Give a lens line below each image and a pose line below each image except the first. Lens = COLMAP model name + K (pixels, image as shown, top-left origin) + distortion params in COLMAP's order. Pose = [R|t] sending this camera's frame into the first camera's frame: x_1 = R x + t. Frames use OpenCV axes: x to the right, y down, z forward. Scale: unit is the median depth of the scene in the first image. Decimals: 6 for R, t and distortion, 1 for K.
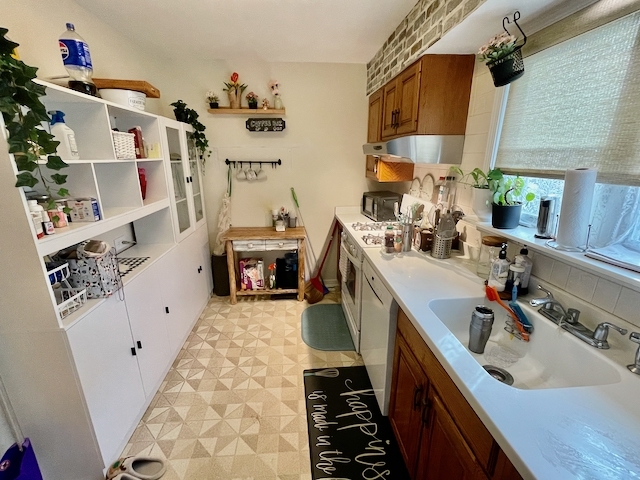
lens RADIAL K [[289.4, 0, 317.6], [0, 289.4, 240.2], [0, 0, 1]] dist [0.000014, 0.000014]
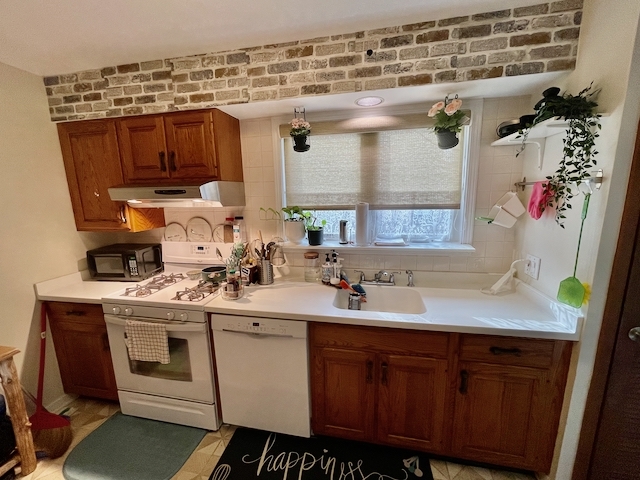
lens RADIAL K [[257.9, 0, 319.1], [0, 257.9, 241.4], [0, 0, 1]] dist [0.000253, -0.000443]
pose [[0.277681, -0.169725, 0.945562, -0.598859], [0.287919, 0.953728, 0.086639, -0.166235], [-0.916513, 0.248187, 0.313699, 0.554040]]
